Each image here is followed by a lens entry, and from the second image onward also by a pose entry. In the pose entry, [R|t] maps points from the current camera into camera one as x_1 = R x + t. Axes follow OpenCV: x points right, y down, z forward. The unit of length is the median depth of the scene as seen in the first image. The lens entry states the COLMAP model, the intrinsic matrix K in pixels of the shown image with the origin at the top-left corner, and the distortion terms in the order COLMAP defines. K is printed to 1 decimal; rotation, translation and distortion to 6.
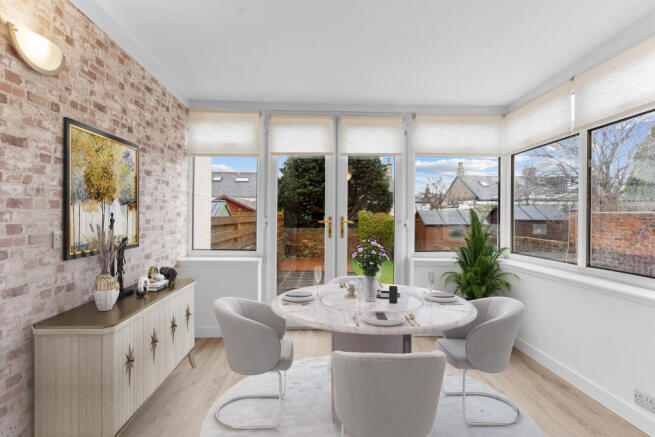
lens RADIAL K [[309.9, 0, 327.5], [0, 309.9, 218.5], [0, 0, 1]] dist [0.002463, 0.000627]
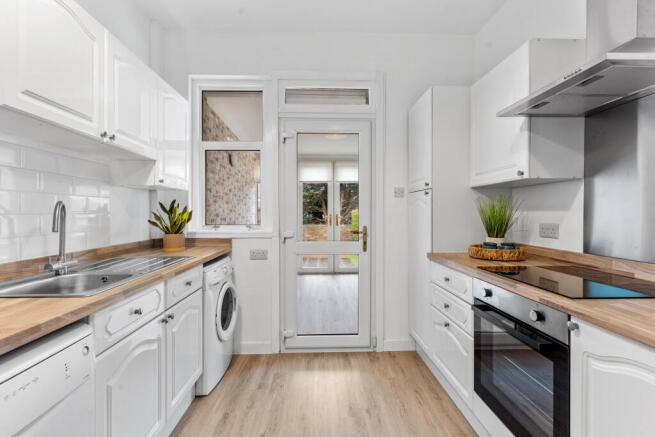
lens RADIAL K [[309.9, 0, 327.5], [0, 309.9, 218.5], [0, 0, 1]] dist [0.002463, 0.000627]
pose [[0.999916, -0.008390, 0.009918, -0.028256], [0.008345, 0.999955, 0.004616, 0.009866], [-0.009956, -0.004532, 0.999940, -0.878417]]
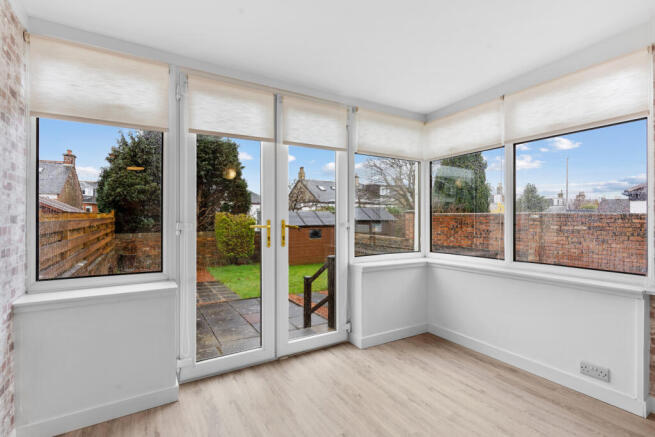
lens RADIAL K [[309.9, 0, 327.5], [0, 309.9, 218.5], [0, 0, 1]] dist [0.002463, 0.000627]
pose [[0.872366, -0.008827, 0.488773, -0.239703], [0.010759, 0.999941, -0.001144, -0.007171], [-0.488735, 0.006257, 0.872410, 0.232294]]
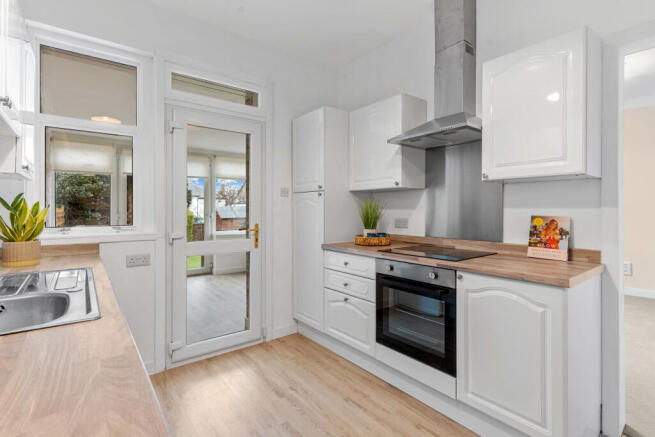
lens RADIAL K [[312.2, 0, 328.4], [0, 312.2, 215.2], [0, 0, 1]] dist [-0.000353, 0.000123]
pose [[0.804144, -0.018304, 0.594152, -0.274787], [0.015352, 0.999832, 0.010024, 0.005611], [-0.594236, 0.001061, 0.804290, -0.870767]]
